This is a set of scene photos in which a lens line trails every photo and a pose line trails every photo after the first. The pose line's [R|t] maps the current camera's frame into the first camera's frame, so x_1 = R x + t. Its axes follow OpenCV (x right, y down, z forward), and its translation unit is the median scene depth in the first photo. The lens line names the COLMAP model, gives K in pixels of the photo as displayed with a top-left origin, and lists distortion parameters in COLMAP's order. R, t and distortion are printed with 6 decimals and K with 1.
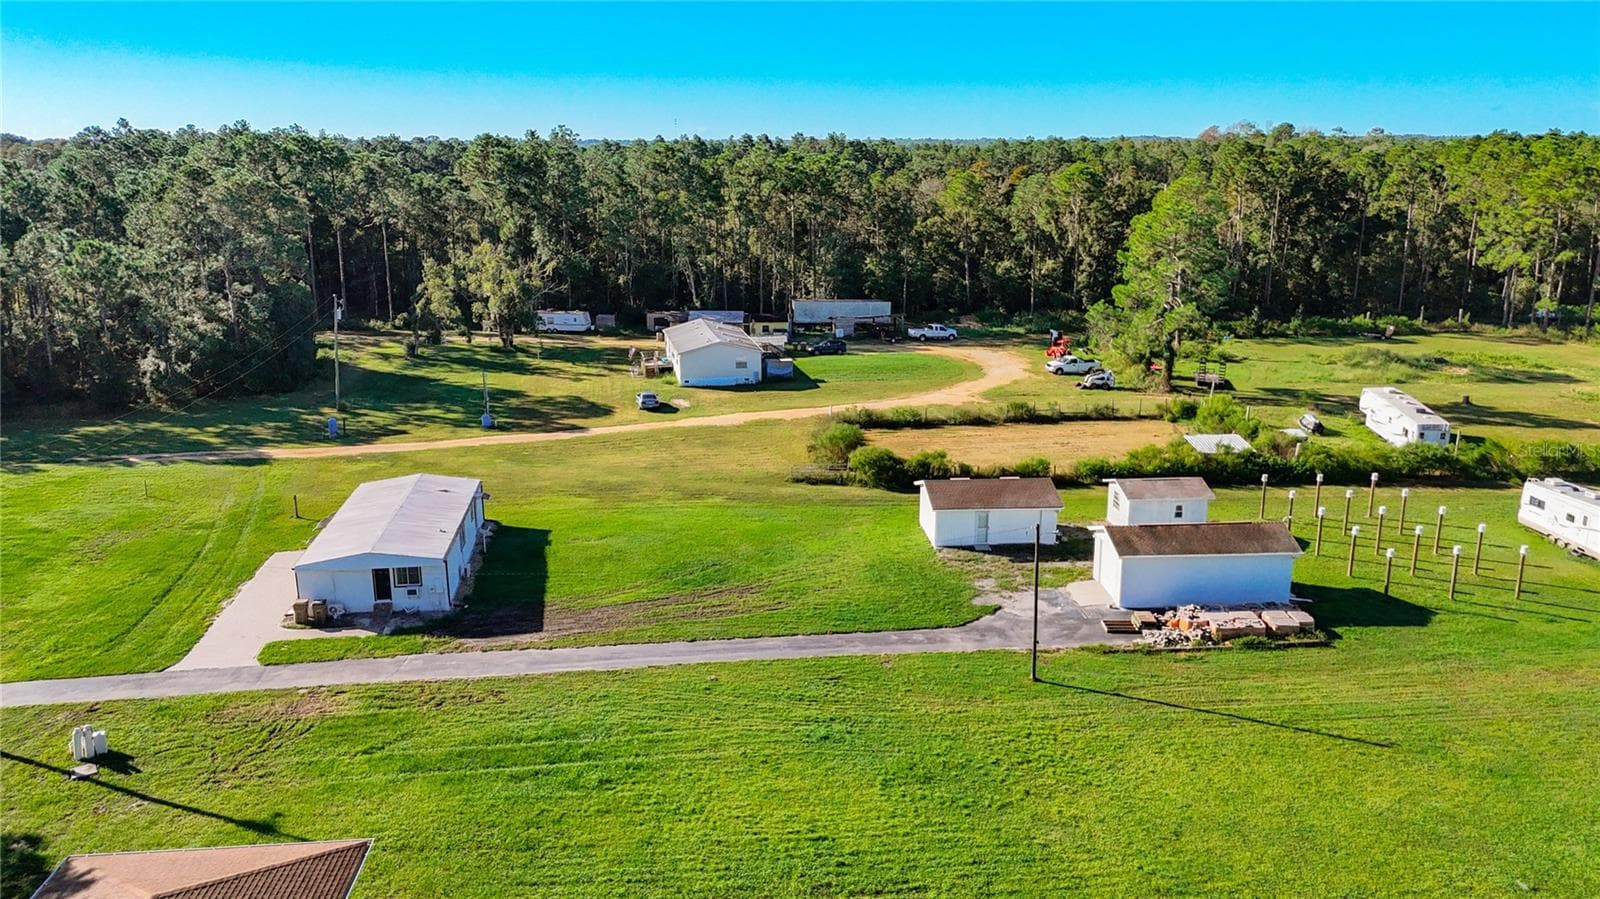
lens RADIAL K [[1177.8, 0, 801.9], [0, 1177.8, 444.0], [0, 0, 1]] dist [0.091116, -0.102043]
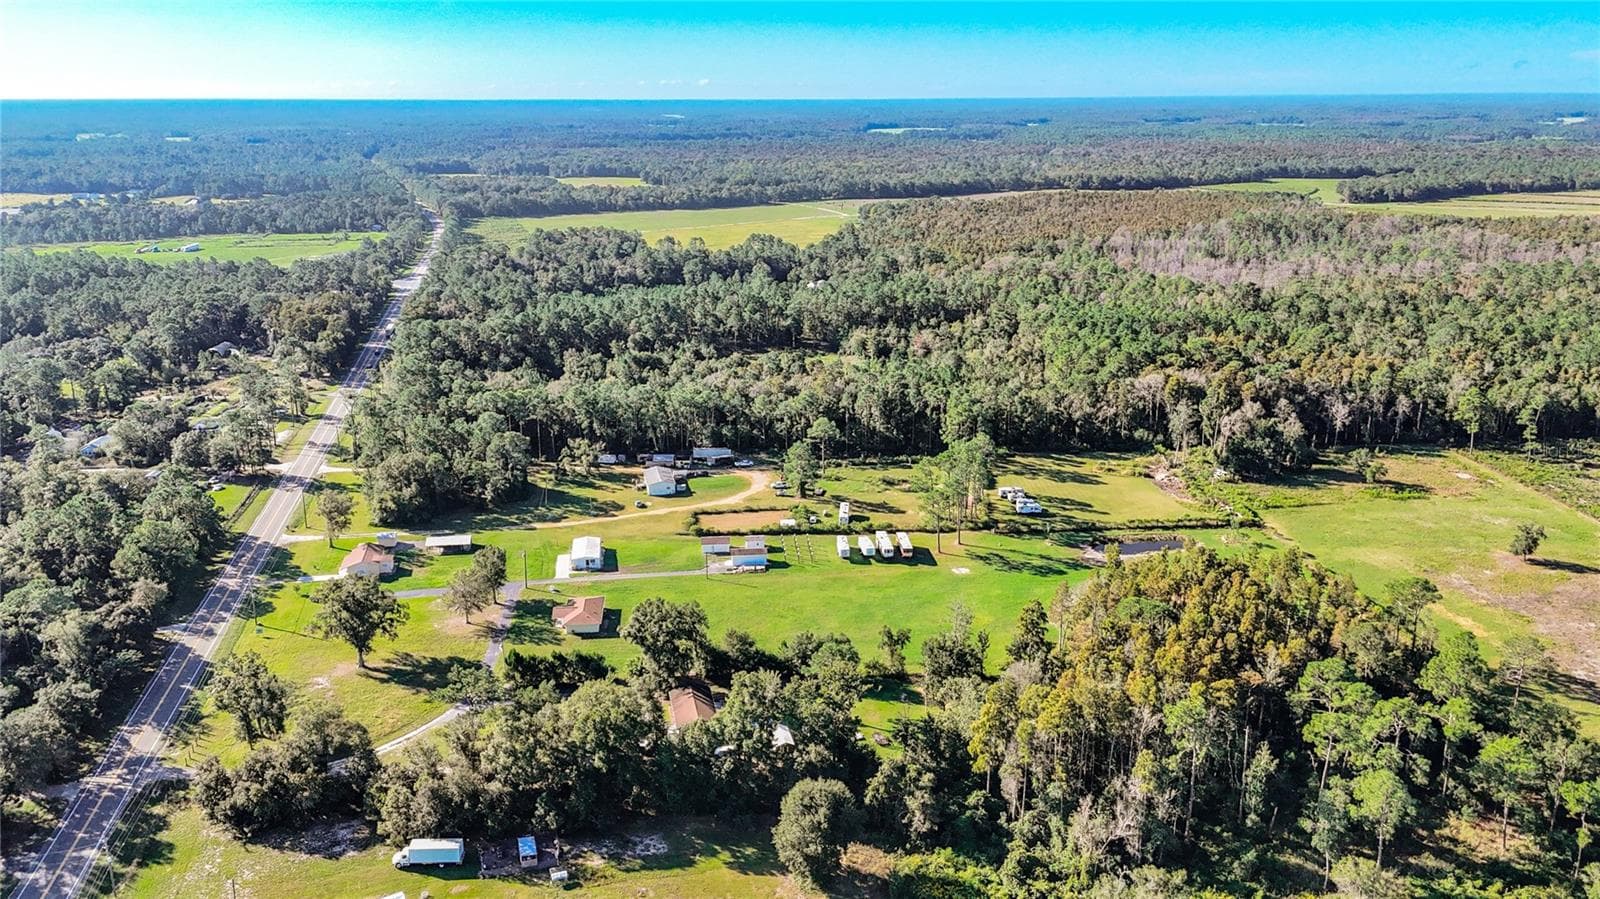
lens RADIAL K [[1177.8, 0, 801.9], [0, 1177.8, 444.0], [0, 0, 1]] dist [0.091116, -0.102043]
pose [[0.999937, -0.004426, 0.010358, 0.434123], [0.004033, 0.999284, 0.037612, -0.483943], [-0.010517, -0.037568, 0.999239, -3.403169]]
